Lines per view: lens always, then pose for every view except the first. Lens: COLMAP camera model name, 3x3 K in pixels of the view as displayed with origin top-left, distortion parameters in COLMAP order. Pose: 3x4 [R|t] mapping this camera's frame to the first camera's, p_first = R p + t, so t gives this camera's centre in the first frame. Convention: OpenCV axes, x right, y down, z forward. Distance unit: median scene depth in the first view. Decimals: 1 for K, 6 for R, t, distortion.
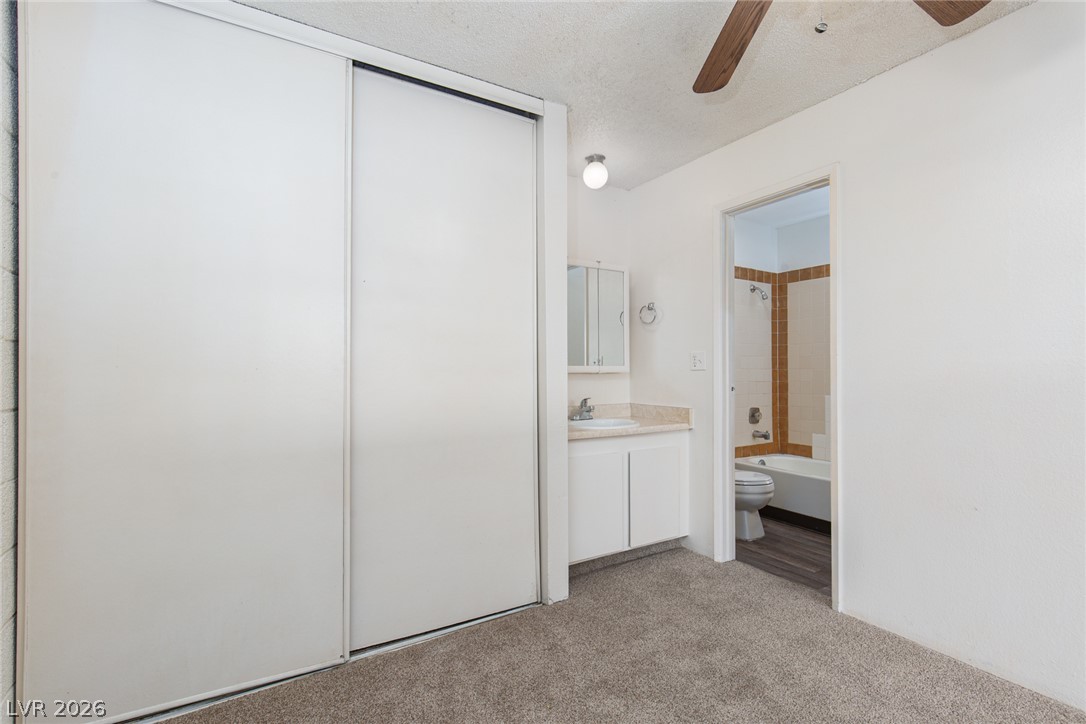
lens RADIAL K [[490.9, 0, 545.3], [0, 490.9, 359.2], [0, 0, 1]] dist [0.005351, 0.000494]
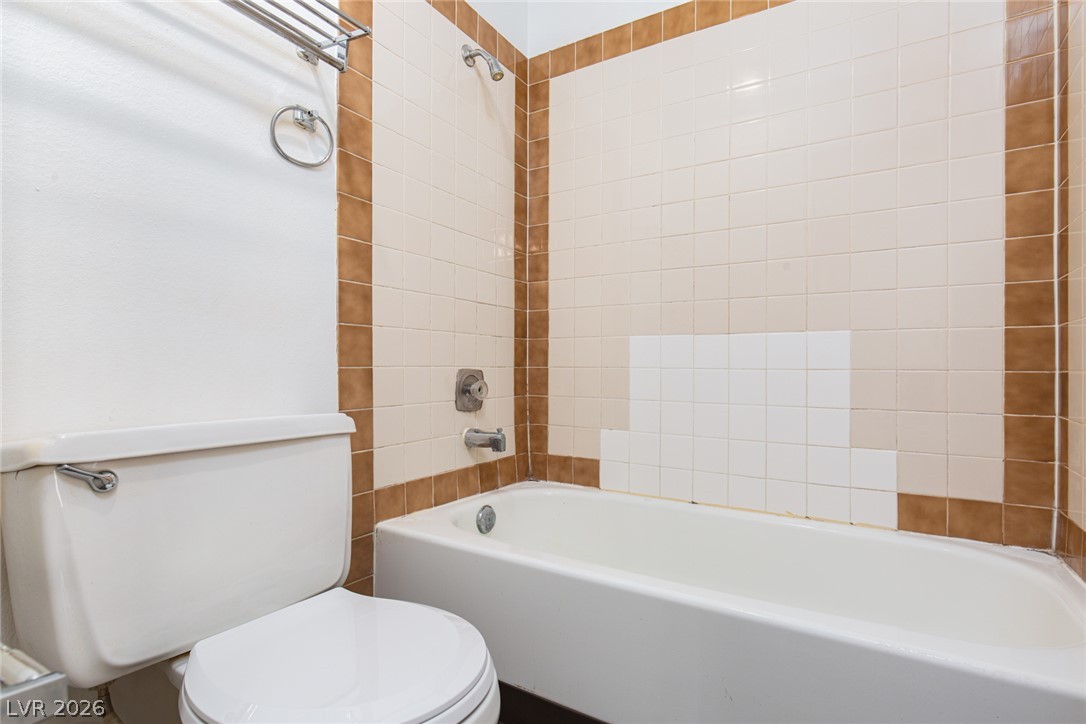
lens RADIAL K [[538.8, 0, 545.7], [0, 538.8, 364.2], [0, 0, 1]] dist [-0.000195, -0.000008]
pose [[0.892978, 0.001596, 0.450097, 0.286198], [-0.009912, 0.999821, 0.016120, 0.086098], [-0.449991, -0.018856, 0.892834, 0.593677]]
